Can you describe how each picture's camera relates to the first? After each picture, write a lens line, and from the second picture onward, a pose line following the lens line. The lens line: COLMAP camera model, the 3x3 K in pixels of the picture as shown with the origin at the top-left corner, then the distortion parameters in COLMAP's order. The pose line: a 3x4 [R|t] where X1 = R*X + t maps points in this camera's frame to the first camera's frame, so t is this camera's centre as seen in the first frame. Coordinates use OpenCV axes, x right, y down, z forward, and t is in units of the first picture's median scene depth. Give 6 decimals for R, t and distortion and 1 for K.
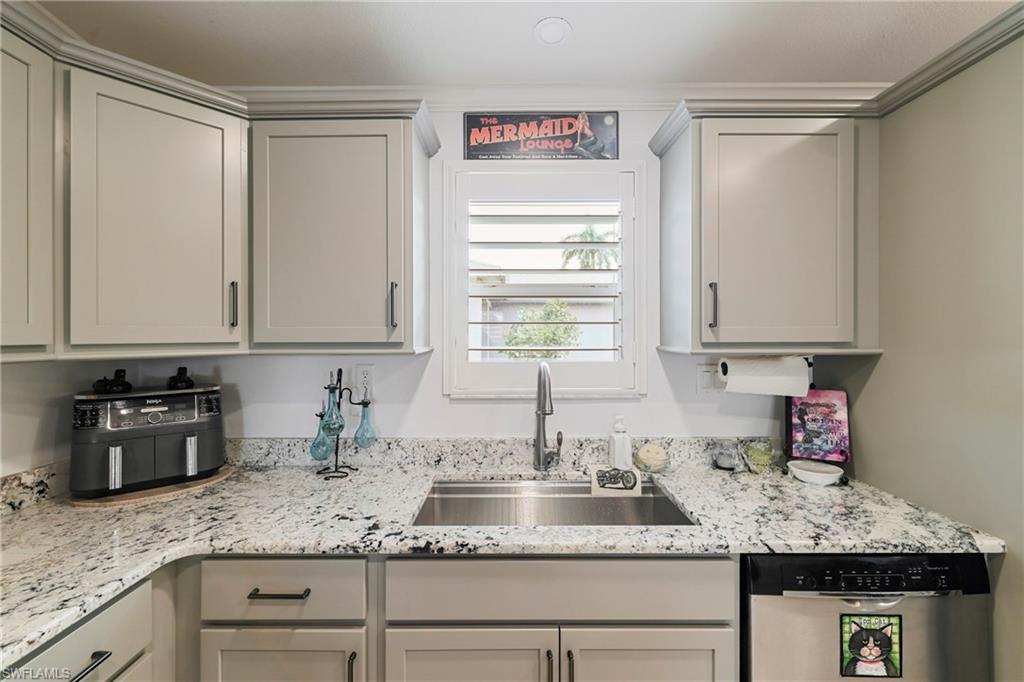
lens RADIAL K [[429.4, 0, 508.3], [0, 429.4, 334.2], [0, 0, 1]] dist [0.000857, 0.000180]
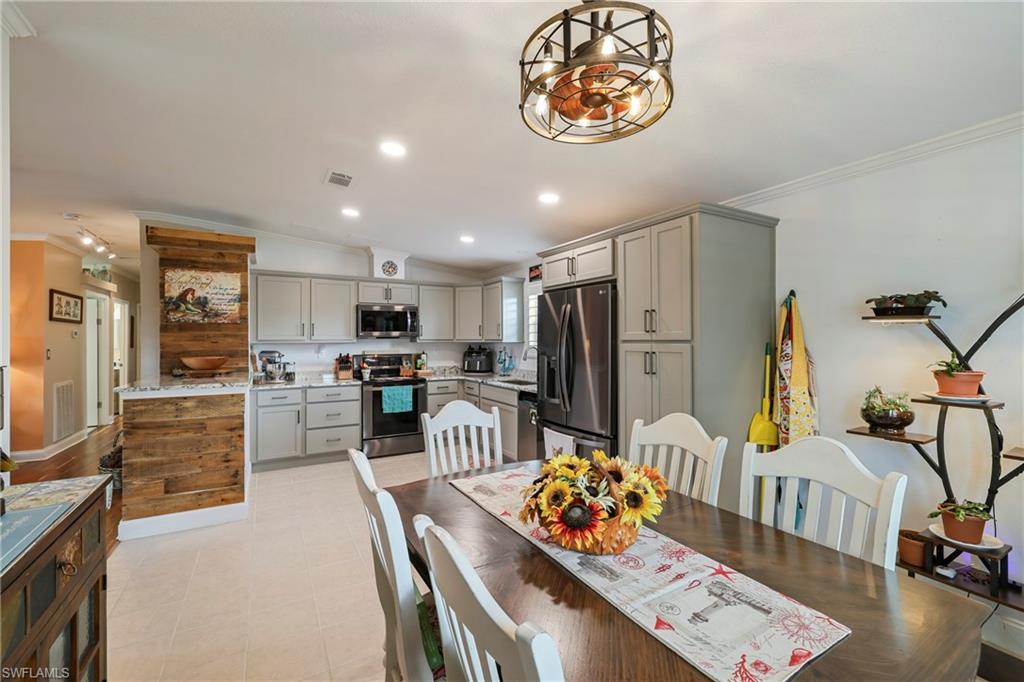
lens RADIAL K [[429.4, 0, 507.8], [0, 429.4, 337.2], [0, 0, 1]] dist [0.000857, 0.000180]
pose [[0.496986, -0.002436, -0.867755, 3.075236], [0.004160, 0.999991, -0.000425, 0.001108], [0.867749, -0.003399, 0.496992, -0.857348]]
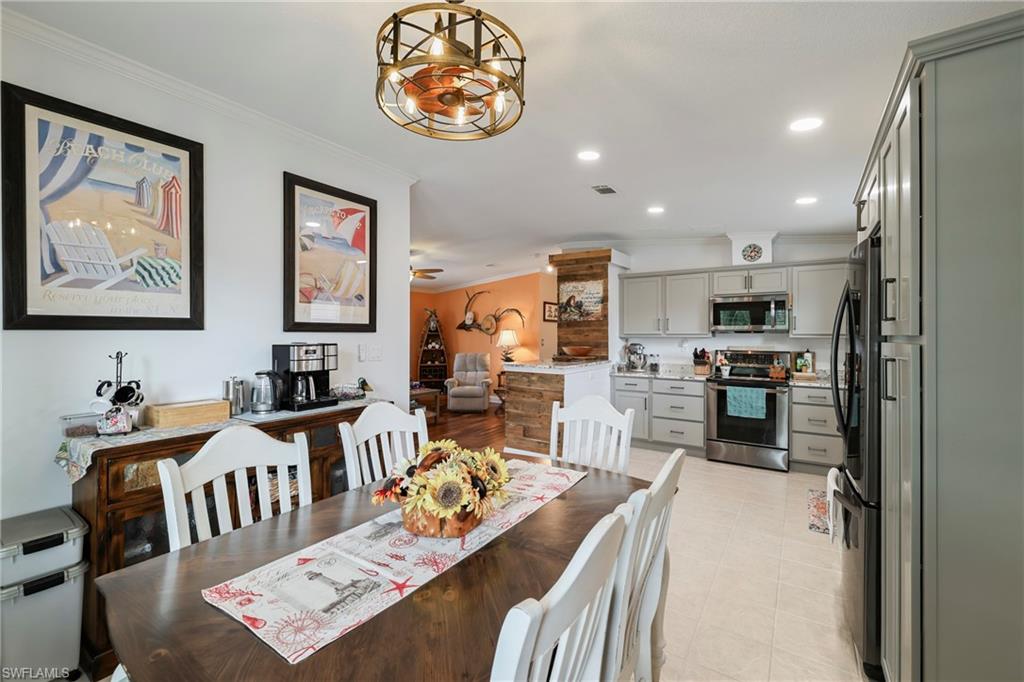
lens RADIAL K [[429.4, 0, 508.0], [0, 429.4, 334.9], [0, 0, 1]] dist [0.000857, 0.000180]
pose [[-0.560472, 0.004125, -0.828163, 3.081178], [0.002567, 0.999991, 0.003243, 0.007395], [0.828169, -0.000308, -0.560478, 0.450809]]
